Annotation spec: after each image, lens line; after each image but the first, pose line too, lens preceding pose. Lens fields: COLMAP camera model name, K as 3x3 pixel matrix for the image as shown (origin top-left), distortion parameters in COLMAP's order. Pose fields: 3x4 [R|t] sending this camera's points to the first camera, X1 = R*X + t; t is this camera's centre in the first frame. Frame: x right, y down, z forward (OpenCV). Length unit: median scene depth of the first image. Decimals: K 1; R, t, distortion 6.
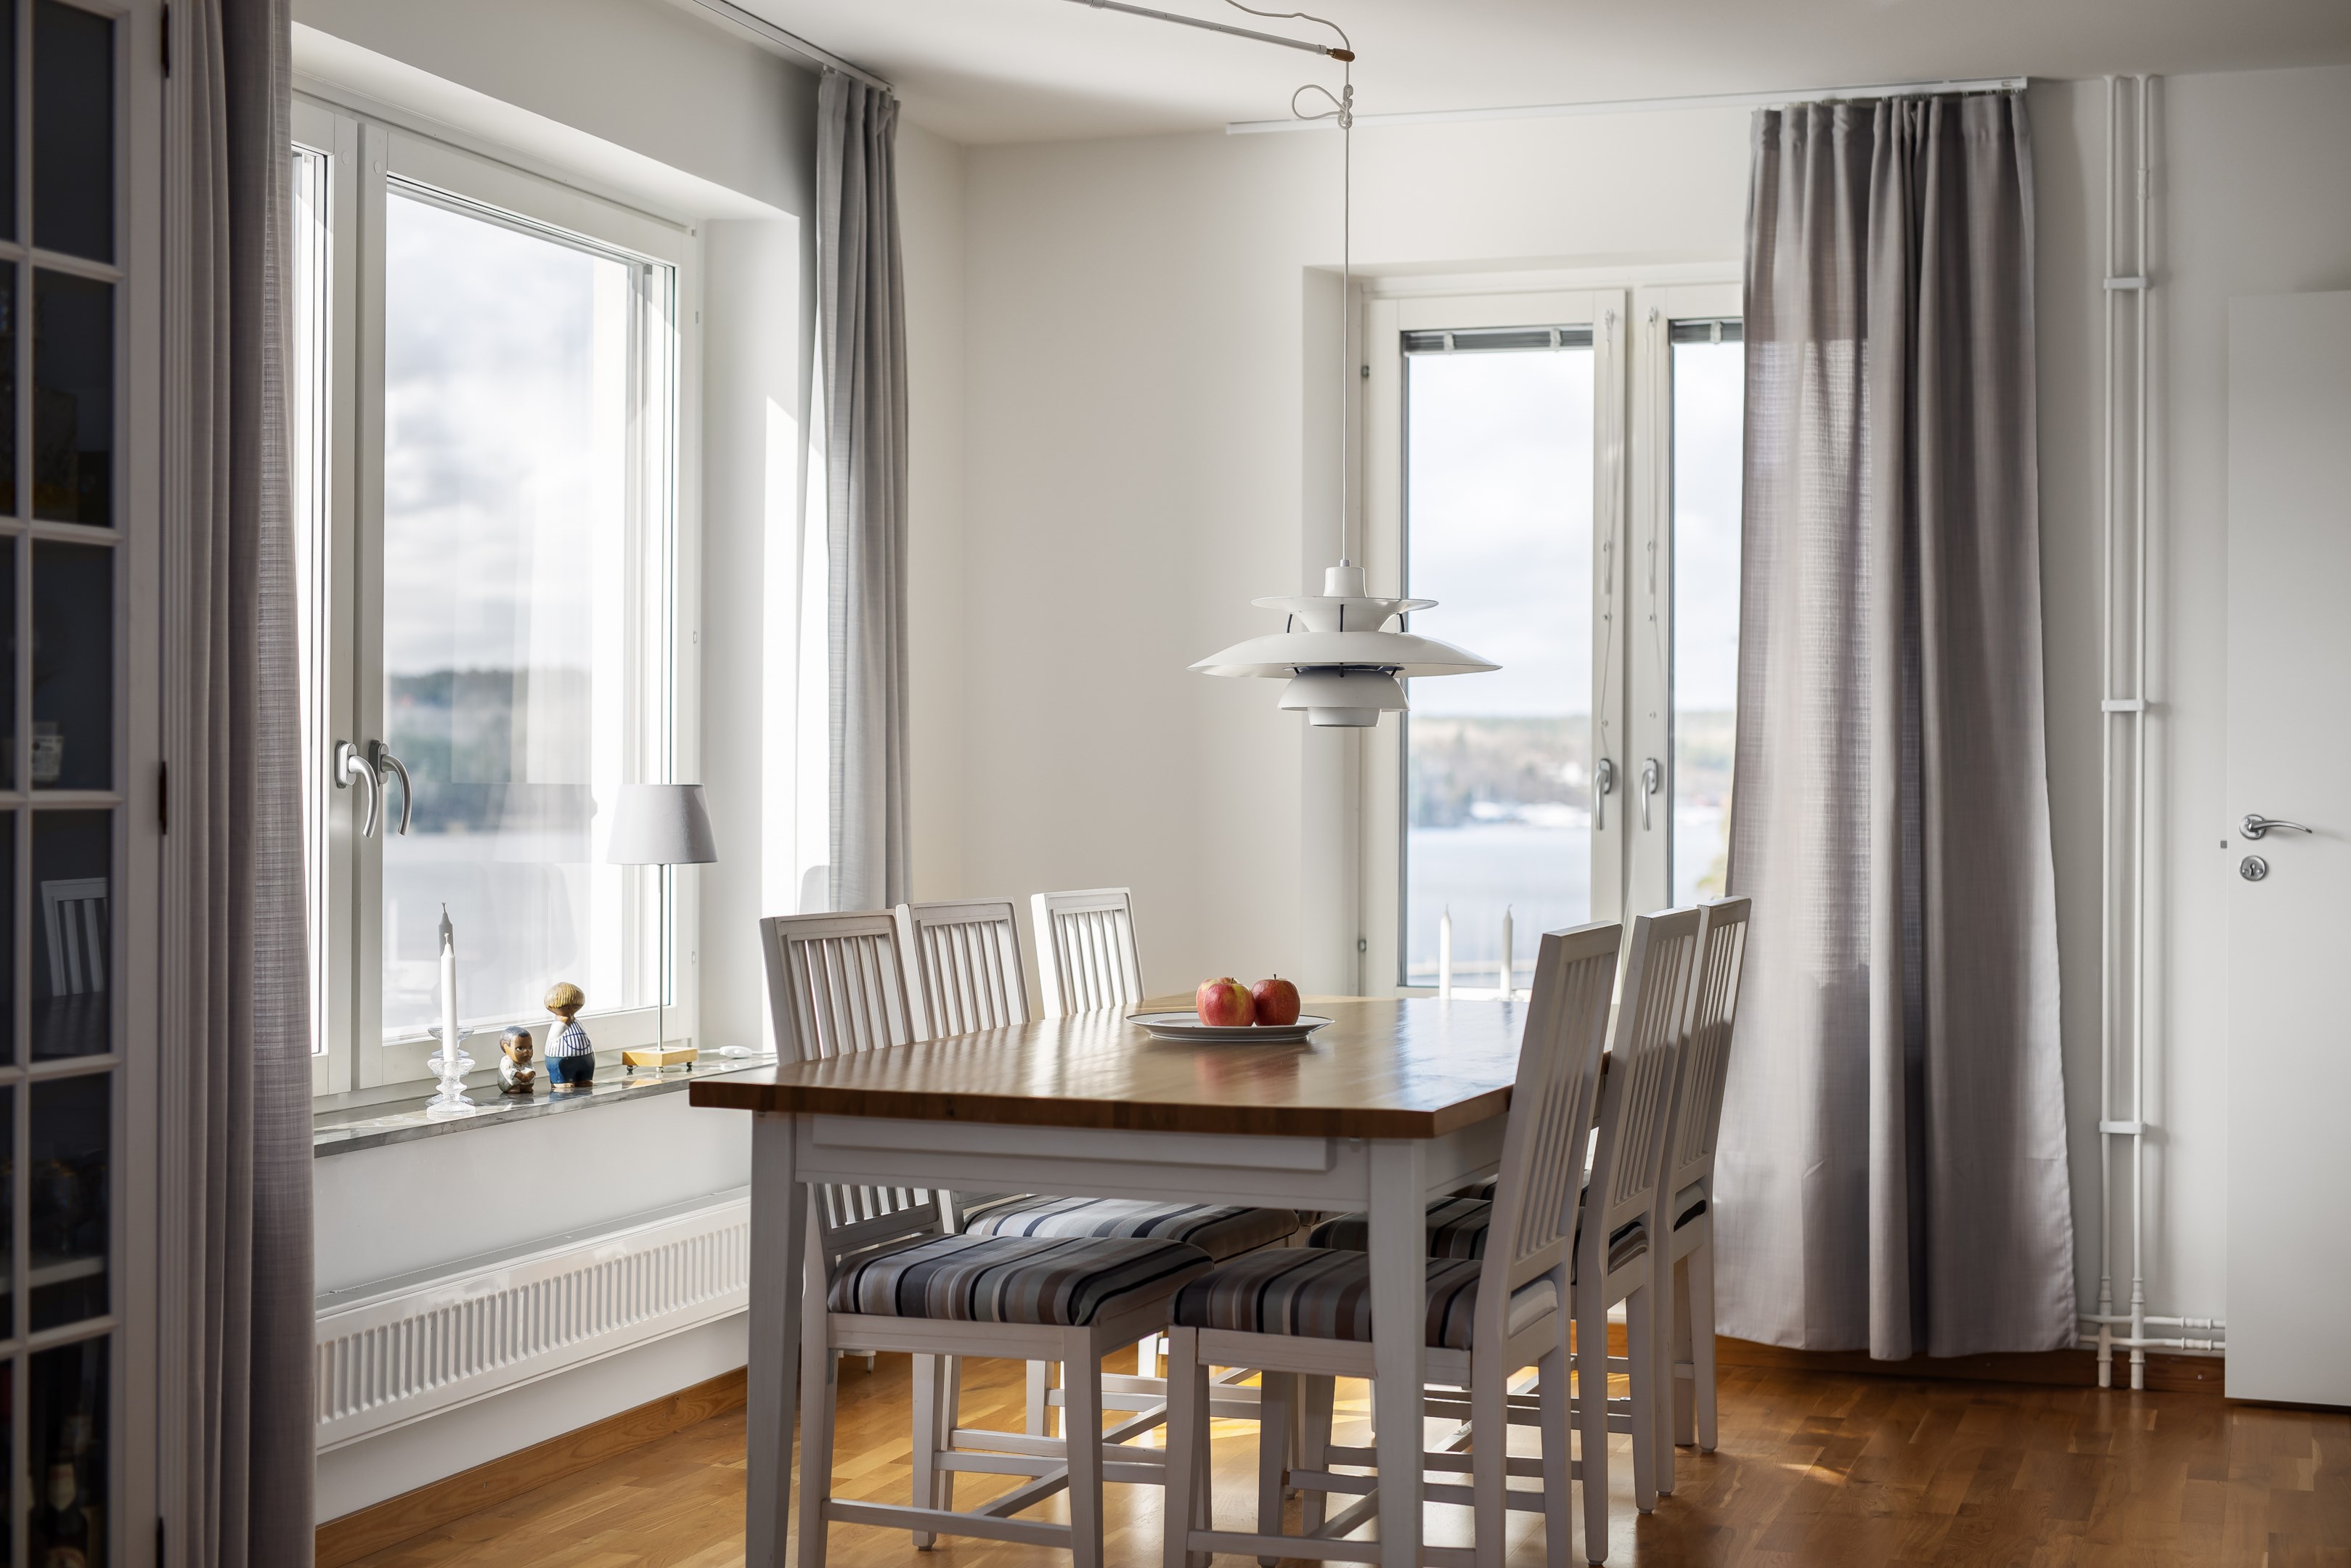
lens RADIAL K [[3308.7, 0, 996.8], [0, 3308.7, 787.0], [0, 0, 1]] dist [0.010092, 0.000000]
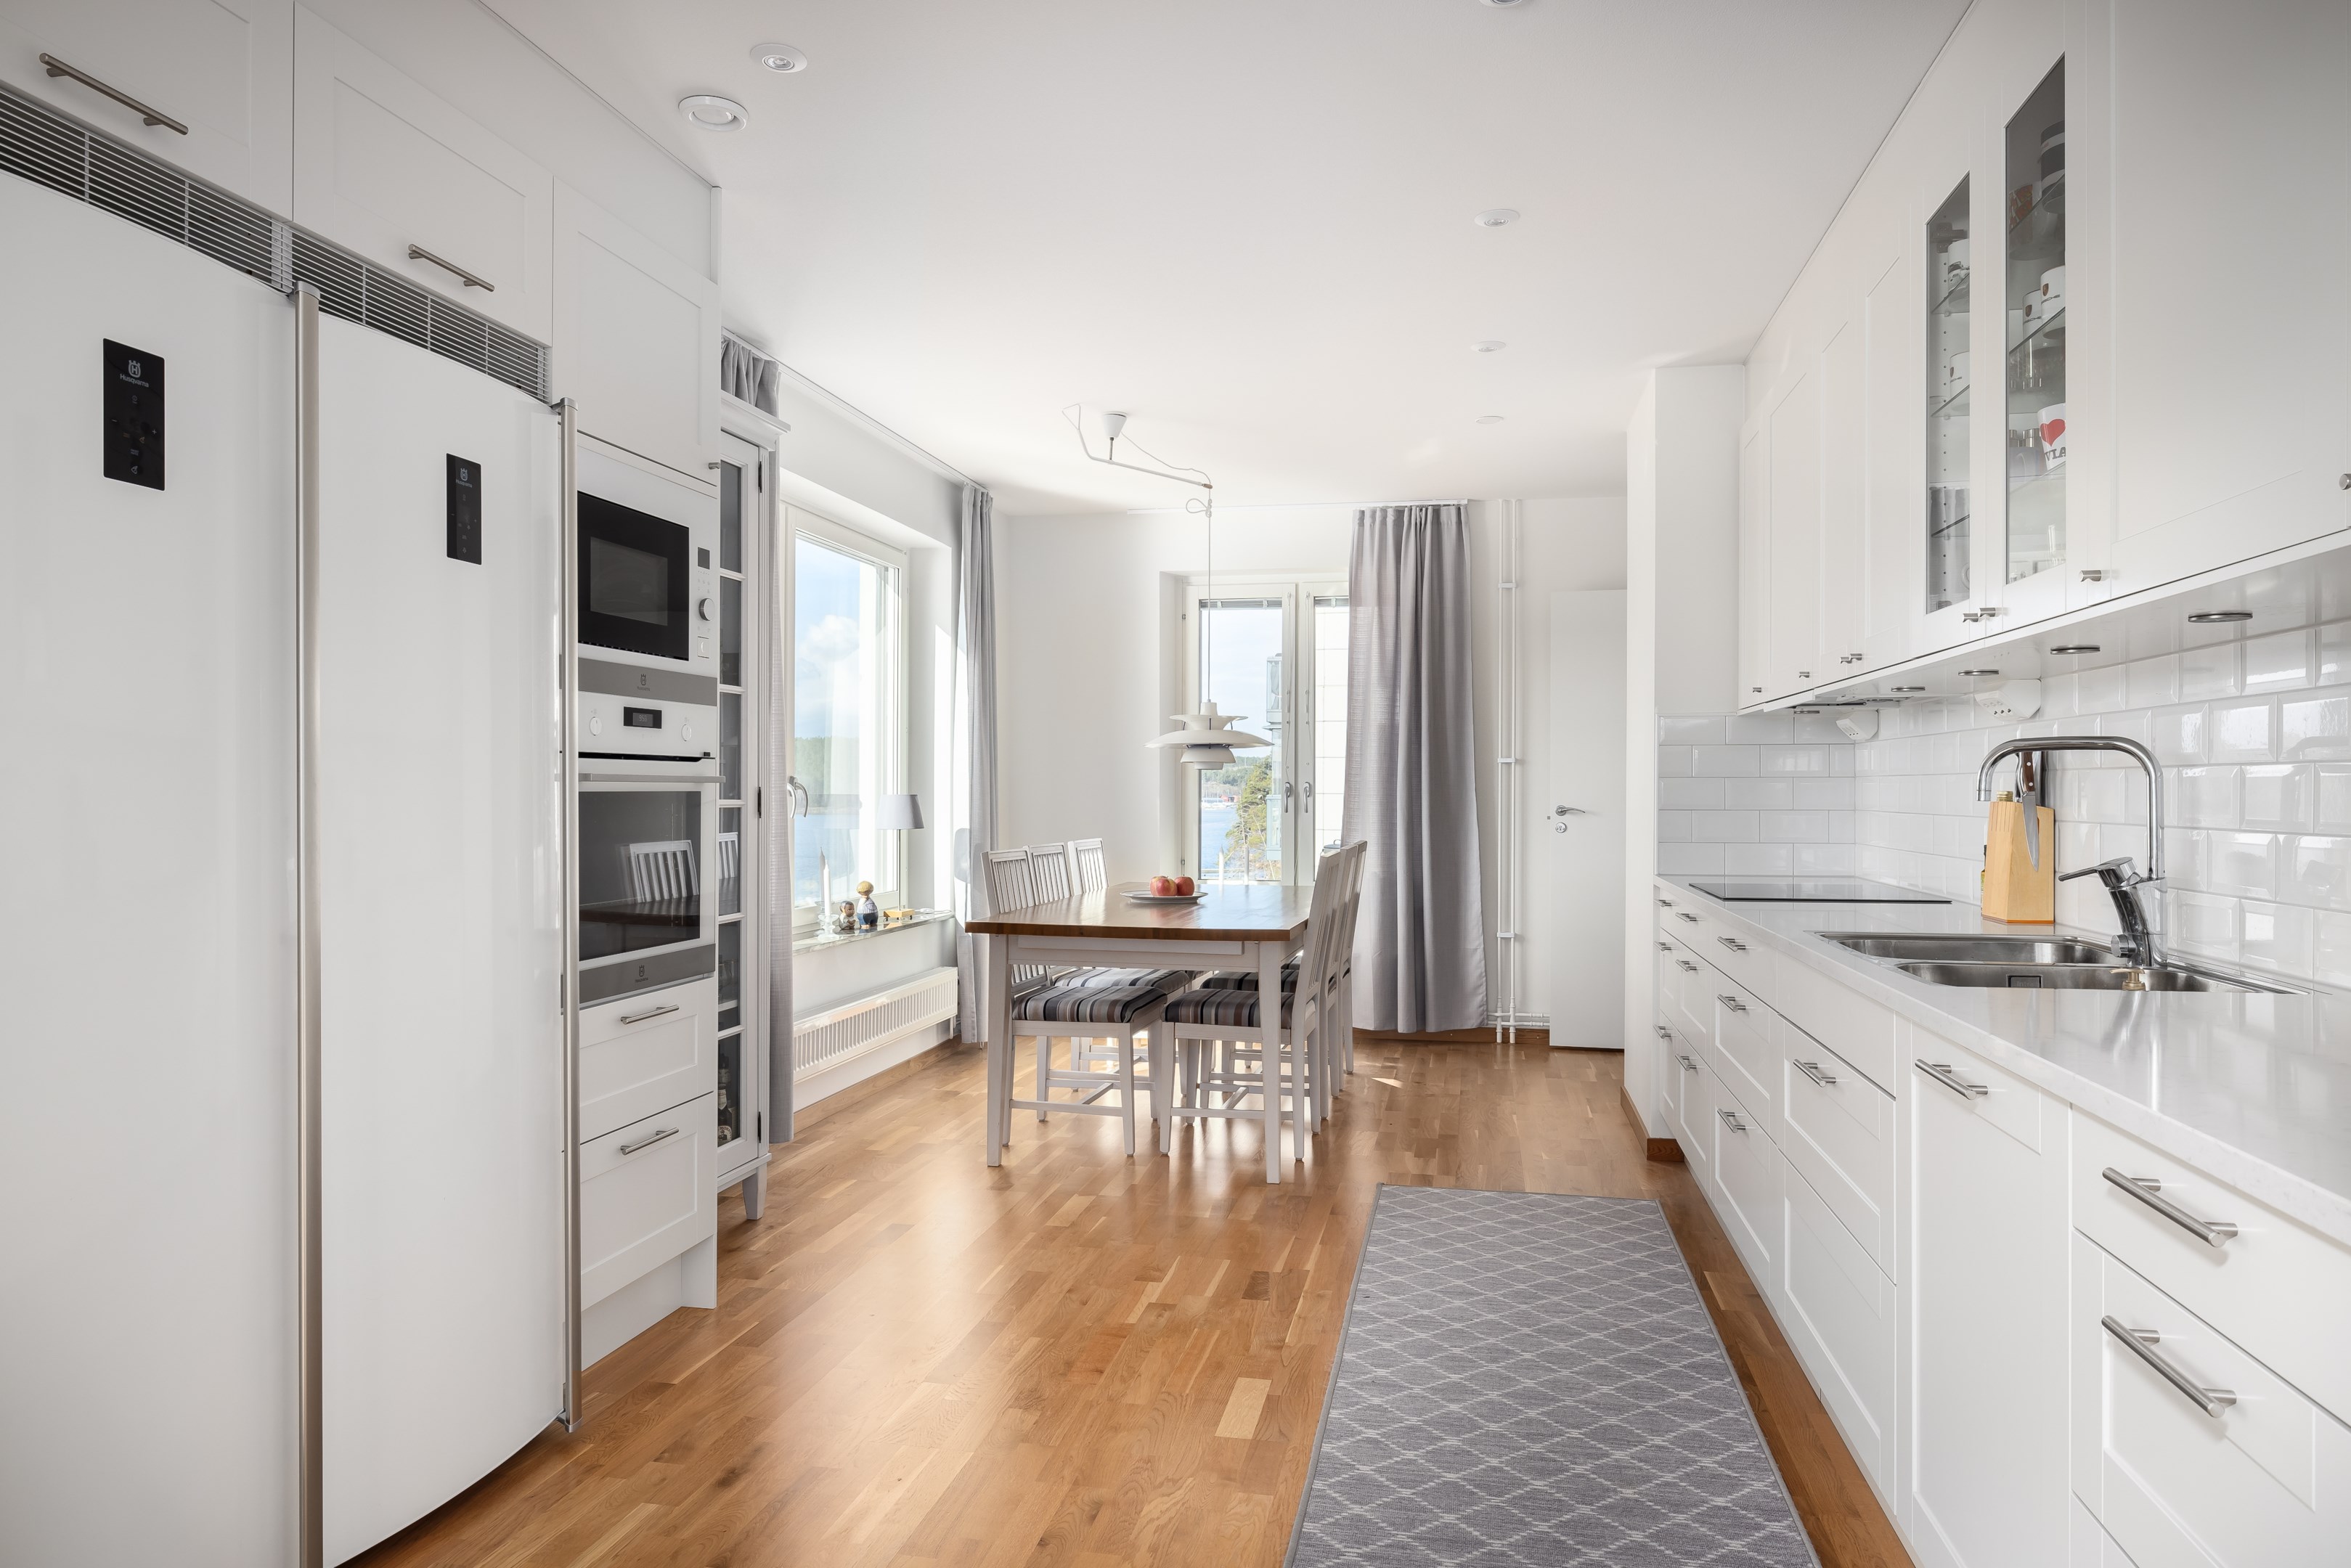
lens RADIAL K [[1488.9, 0, 1101.3], [0, 1488.9, 796.0], [0, 0, 1]] dist [-0.003564, 0.004038]
pose [[0.992511, -0.002593, 0.122130, -0.091825], [0.002306, 0.999994, 0.002485, -0.002055], [-0.122136, -0.002185, 0.992511, -0.043702]]
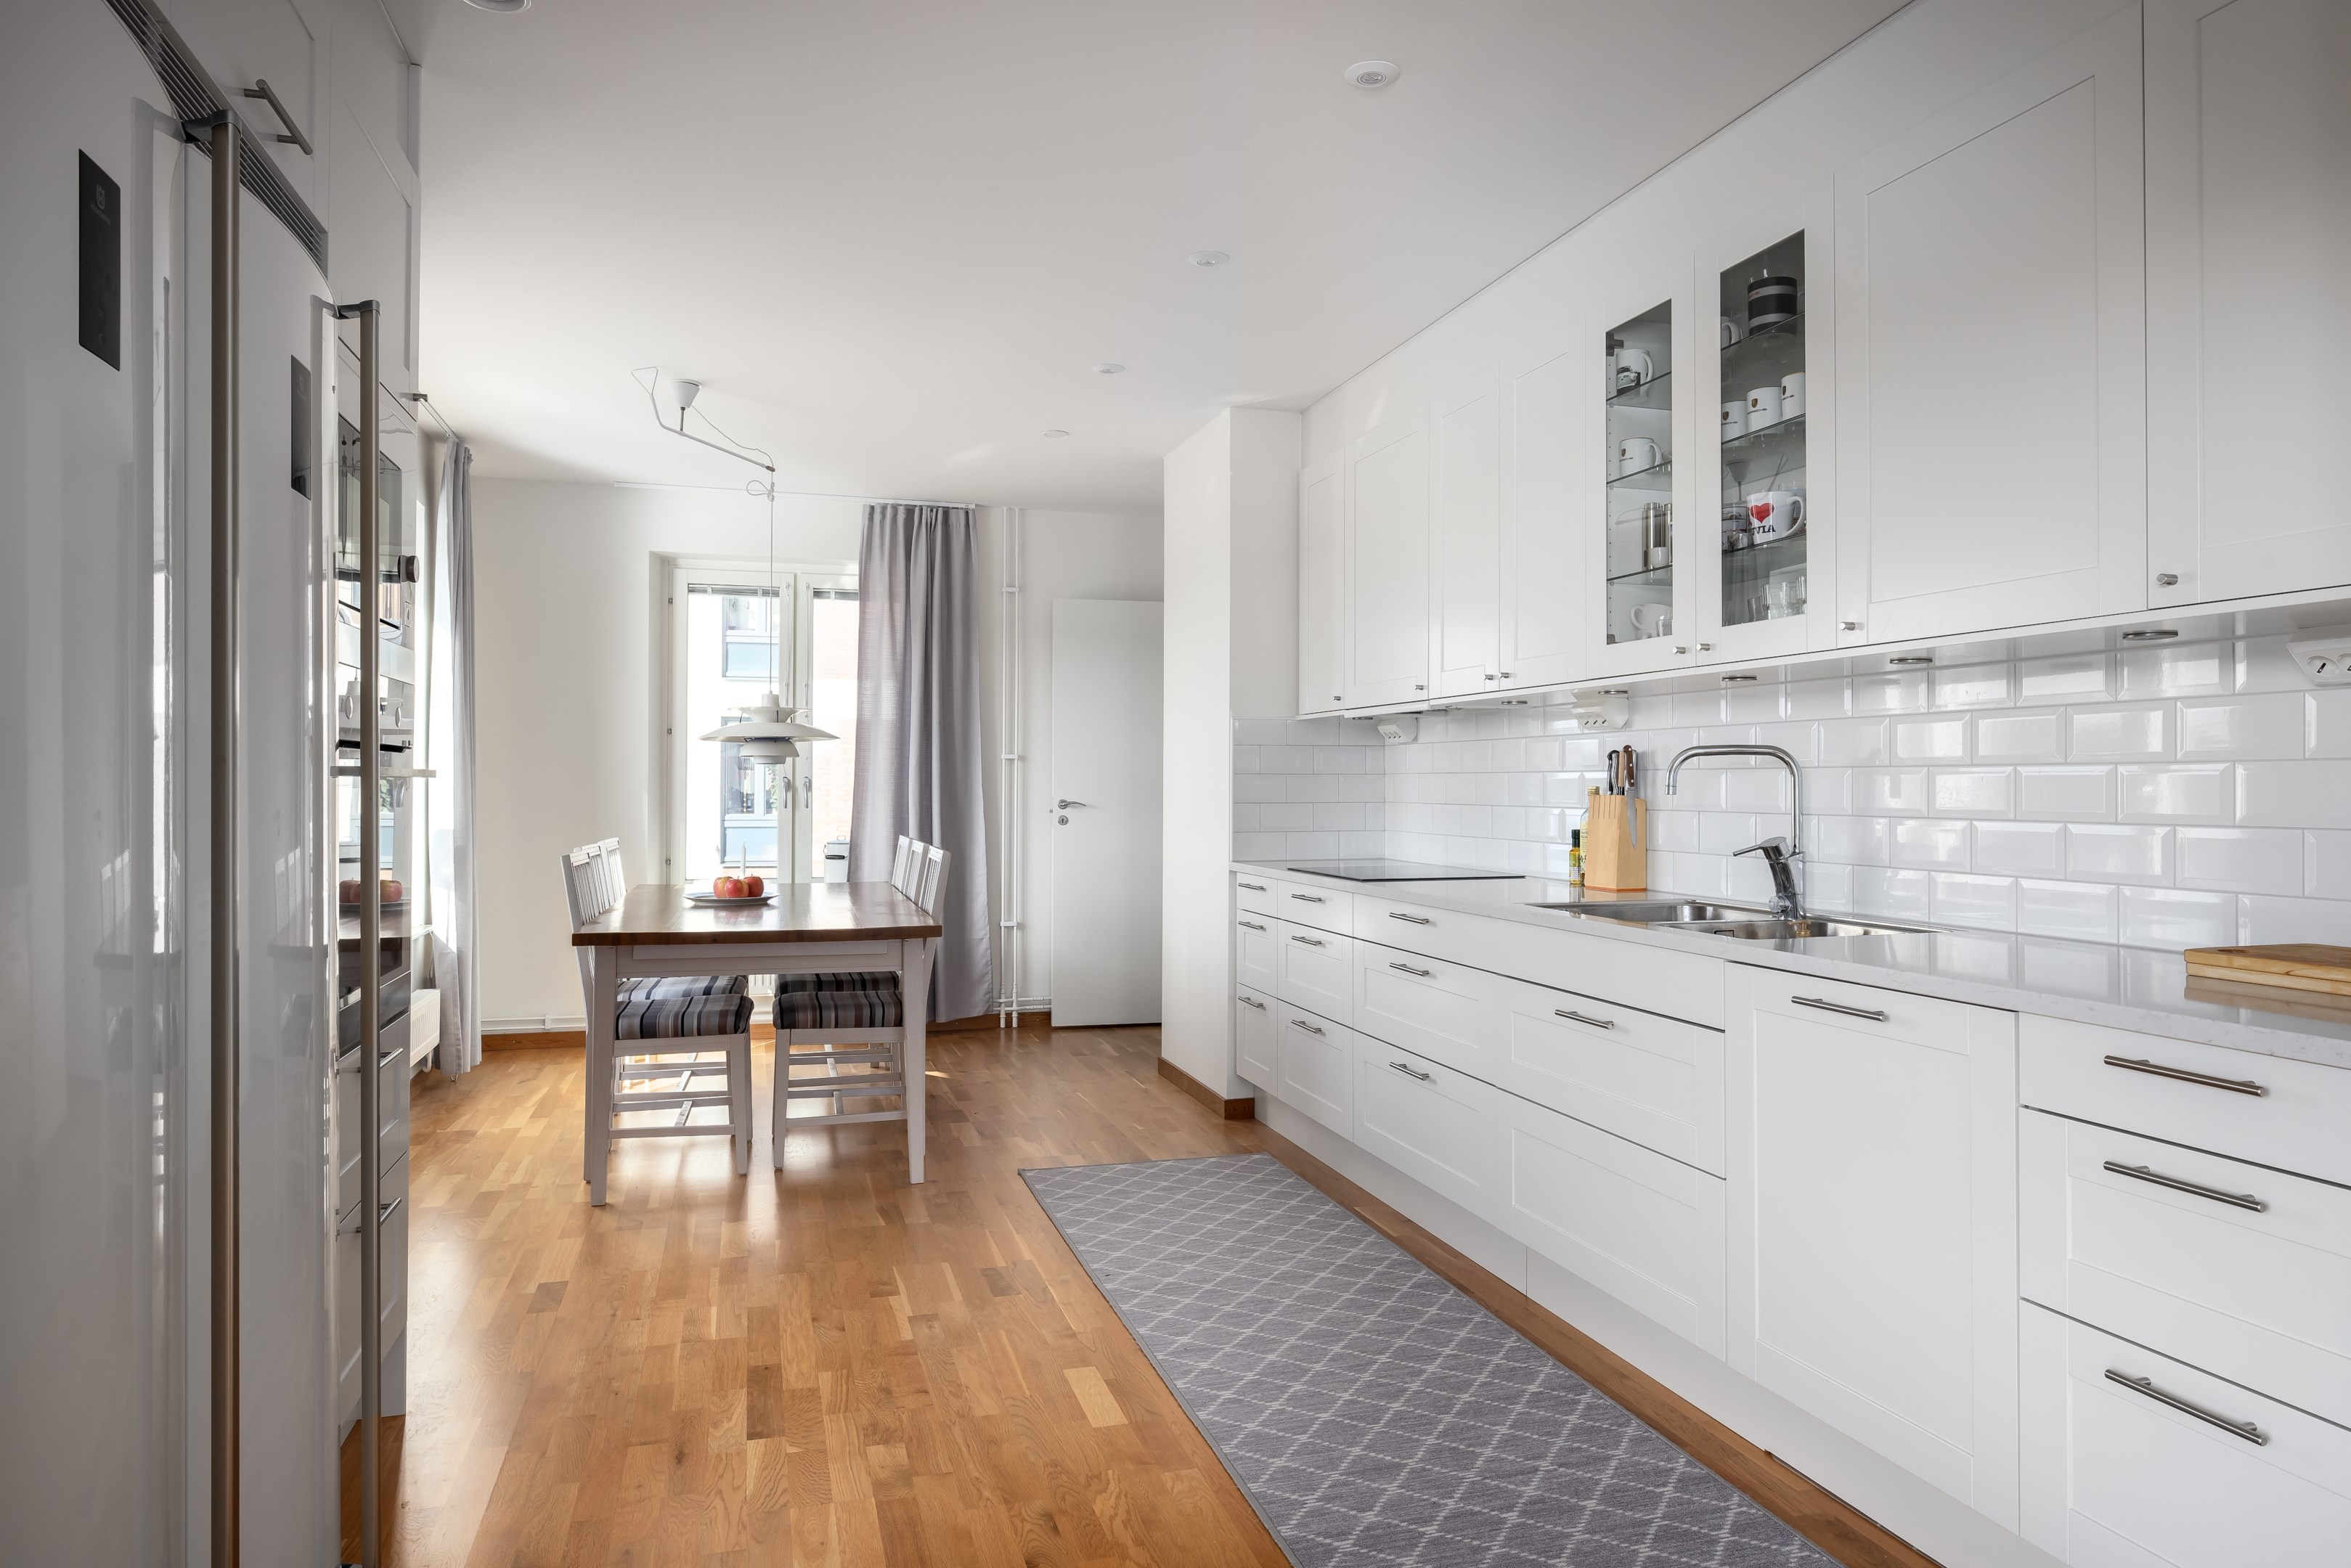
lens RADIAL K [[1488.9, 0, 1149.1], [0, 1488.9, 770.6], [0, 0, 1]] dist [-0.003564, 0.004038]
pose [[0.812938, 0.003265, 0.582341, -0.251523], [0.002685, 0.999953, -0.009355, -0.003092], [-0.582344, 0.009169, 0.812891, 0.017162]]
